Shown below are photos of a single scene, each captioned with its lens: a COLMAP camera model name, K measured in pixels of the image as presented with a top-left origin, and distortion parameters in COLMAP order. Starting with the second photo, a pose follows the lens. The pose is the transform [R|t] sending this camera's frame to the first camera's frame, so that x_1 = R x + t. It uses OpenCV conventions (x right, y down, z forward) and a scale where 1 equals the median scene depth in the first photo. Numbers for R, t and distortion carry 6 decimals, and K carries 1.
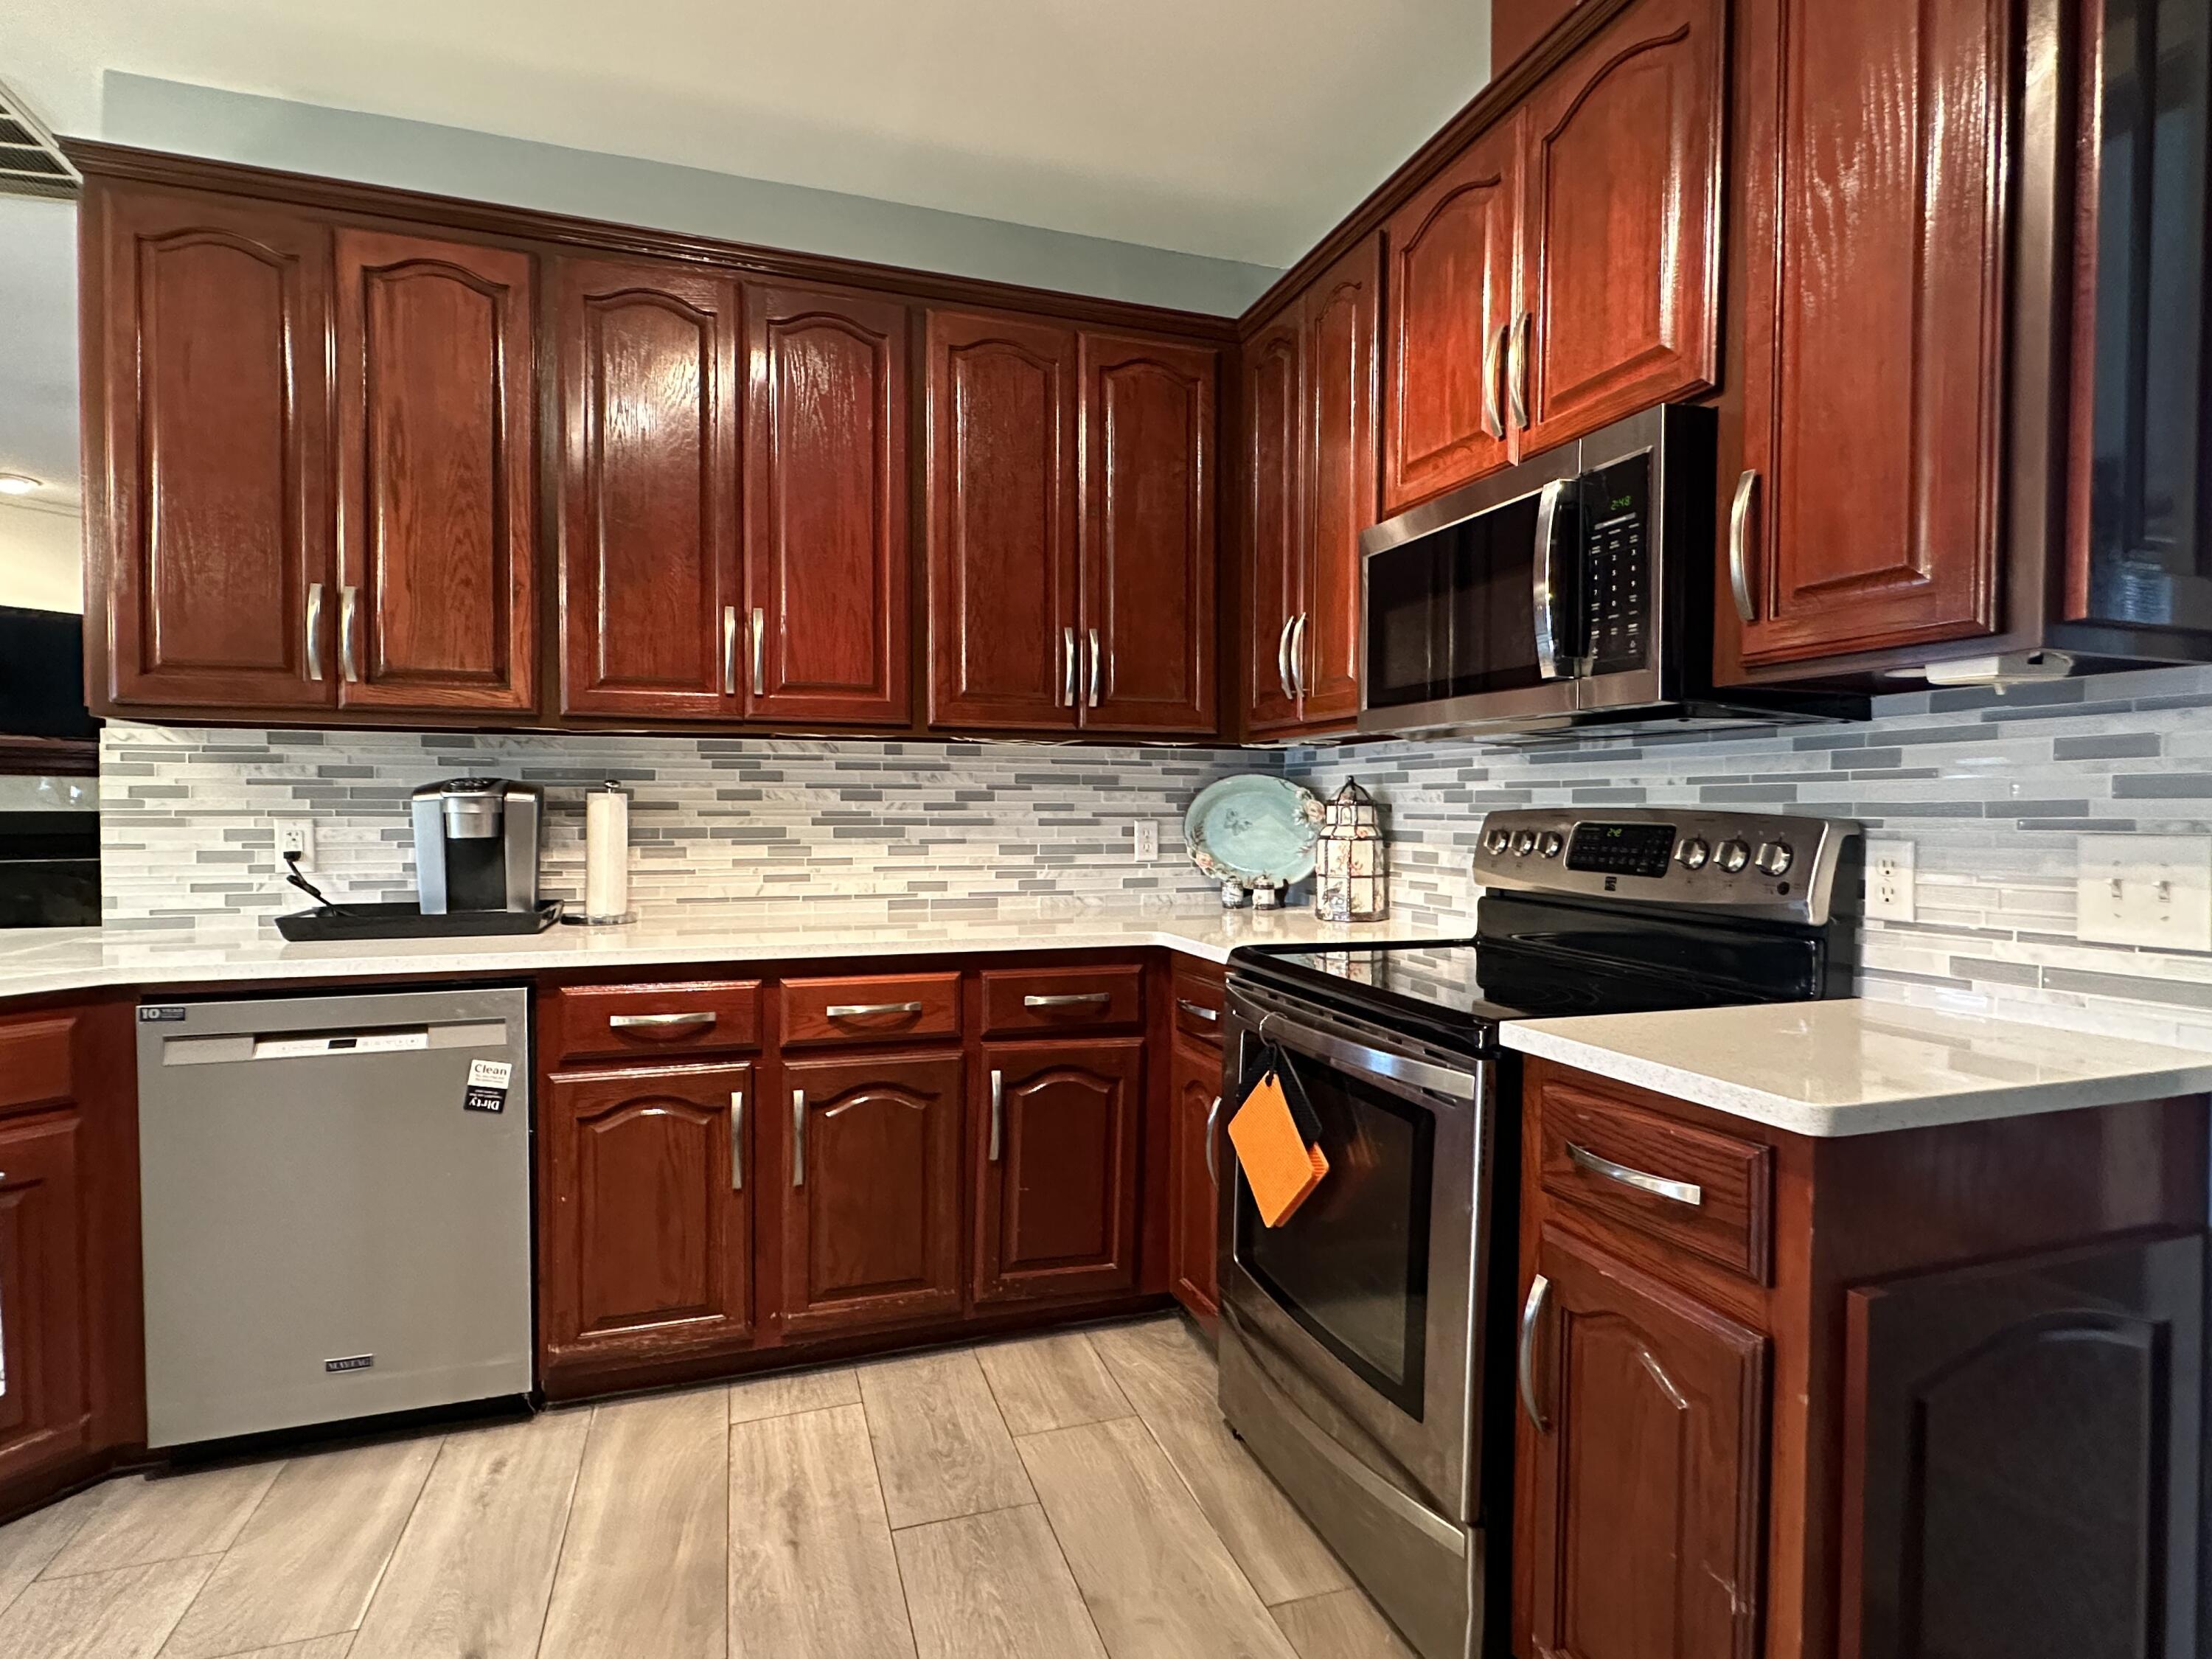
lens RADIAL K [[1127.9, 0, 1099.5], [0, 1127.9, 830.6], [0, 0, 1]] dist [0.001171, -0.000597]
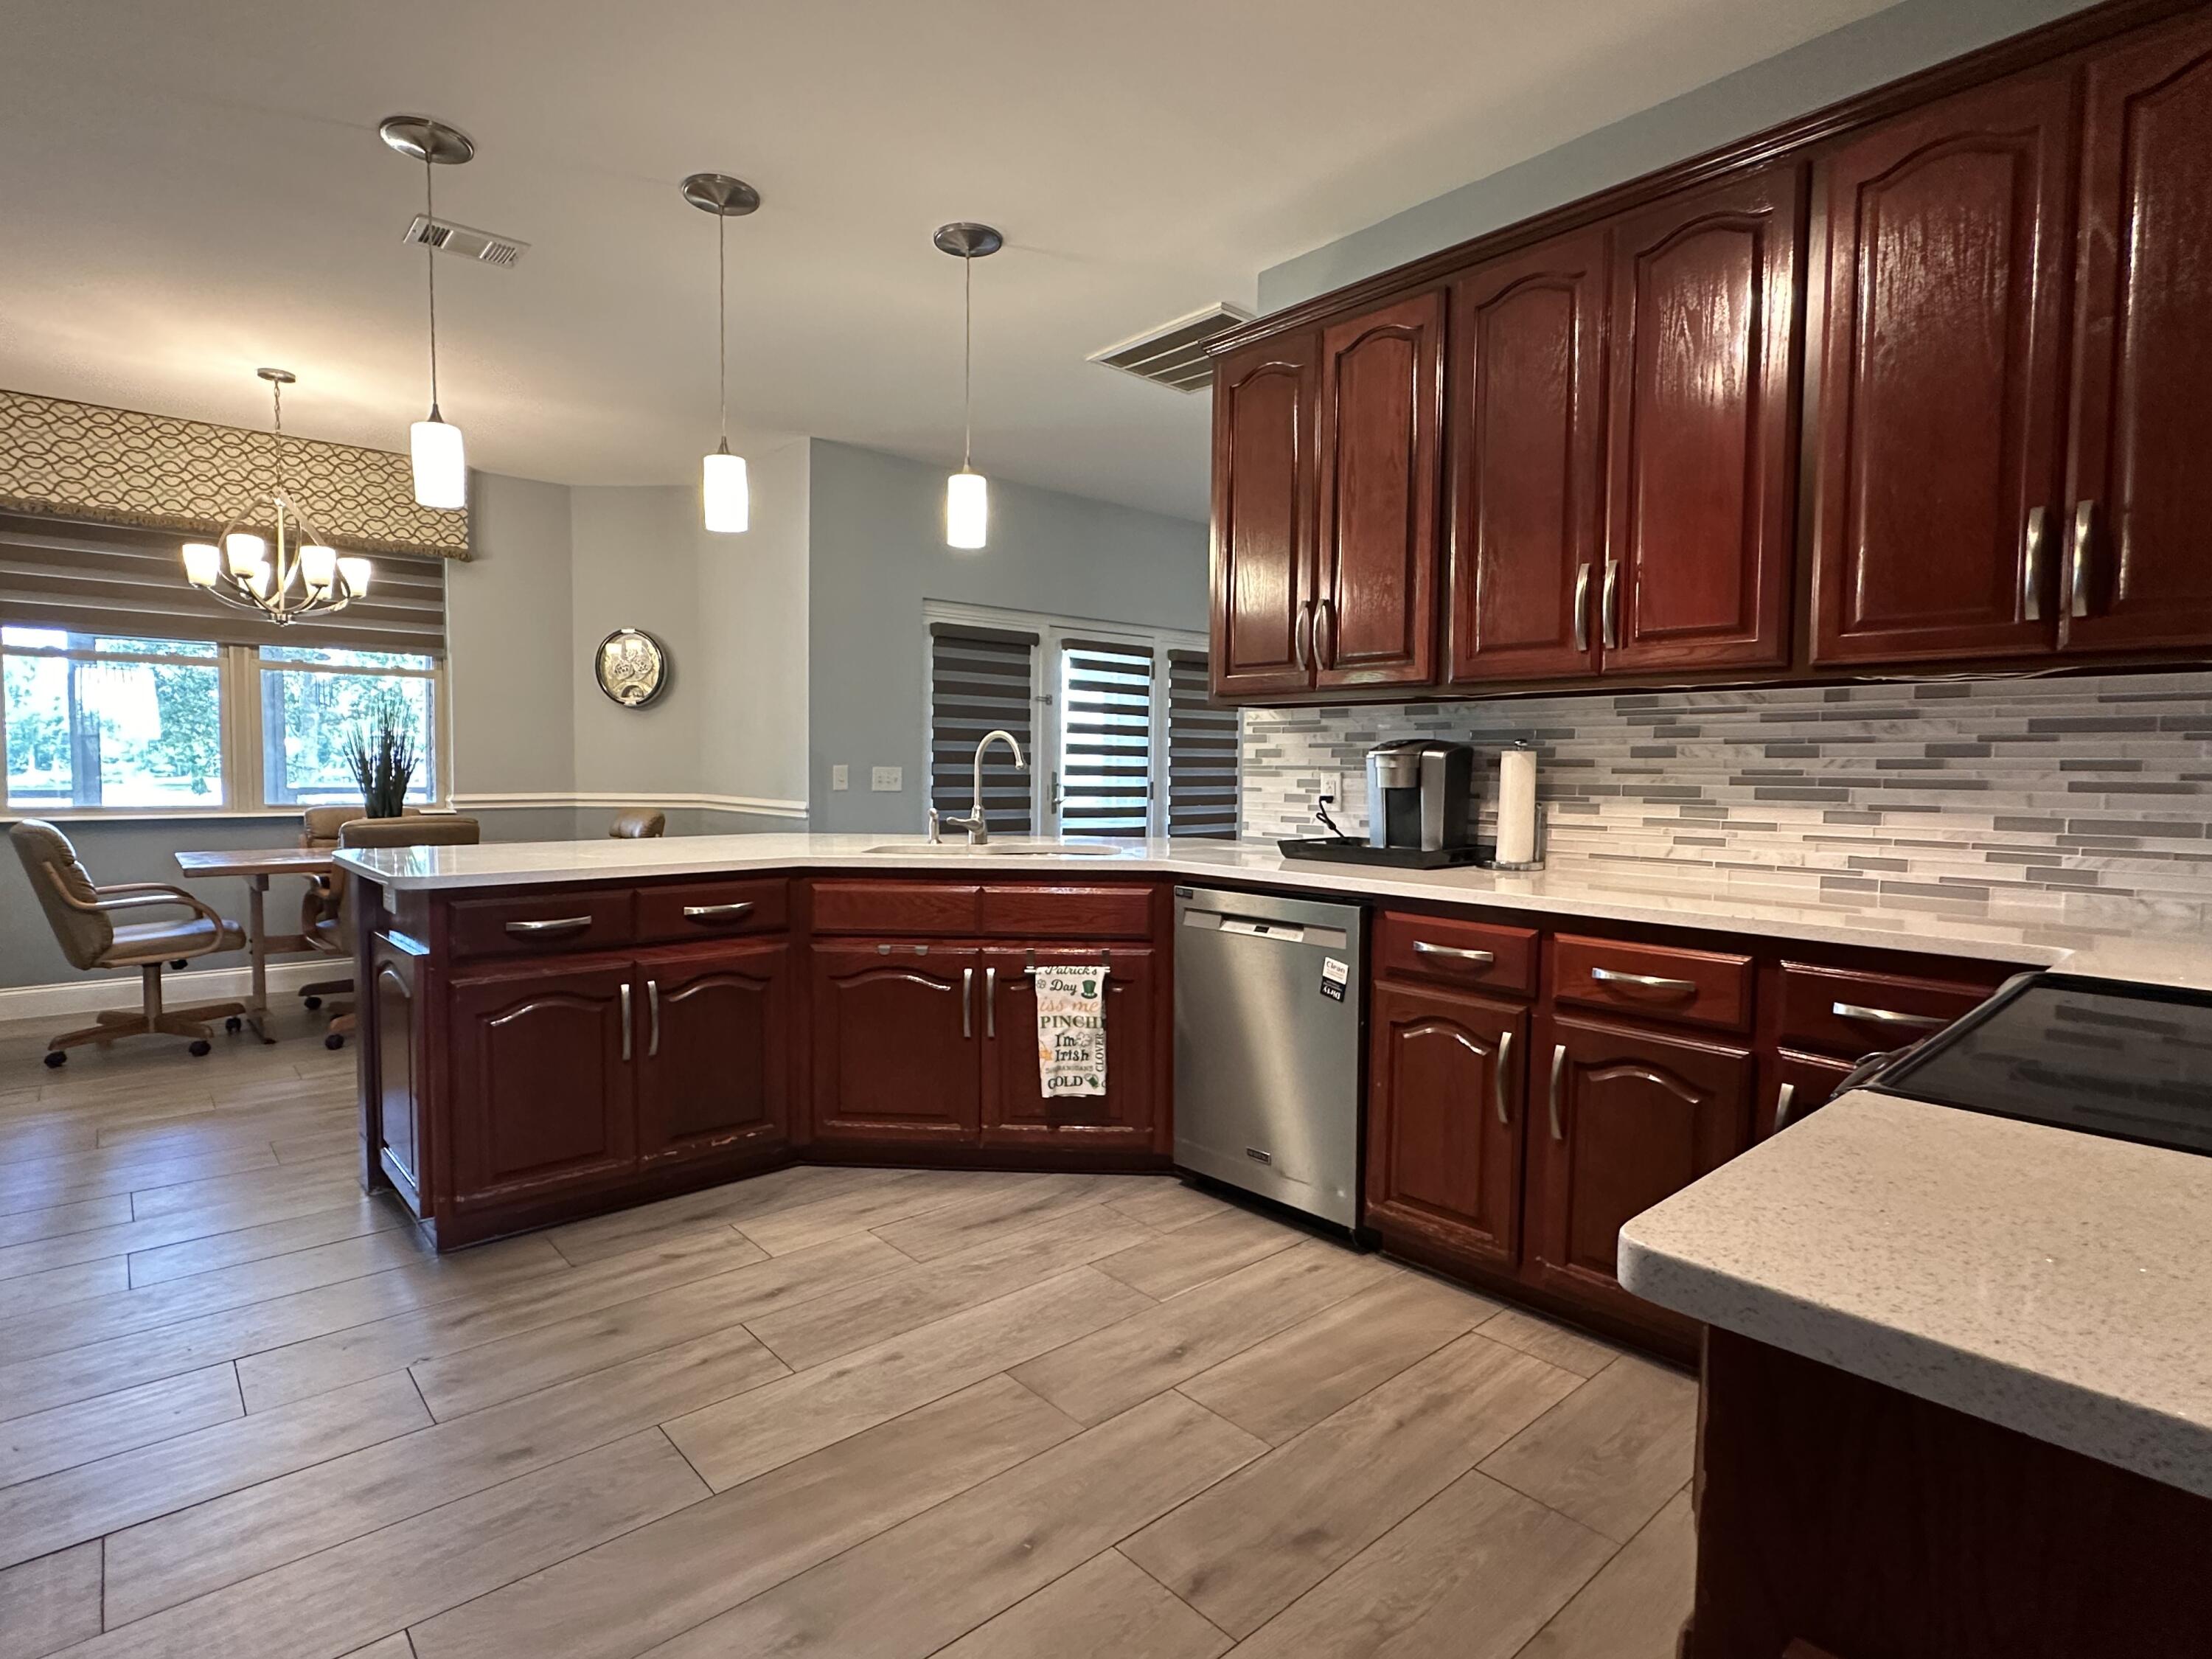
lens RADIAL K [[1127.9, 0, 1098.4], [0, 1127.9, 825.8], [0, 0, 1]] dist [0.001171, -0.000597]
pose [[0.393393, 0.049655, -0.918028, 0.429927], [-0.028153, 0.998723, 0.041956, 0.005000], [0.918939, 0.009340, 0.394289, 0.203965]]
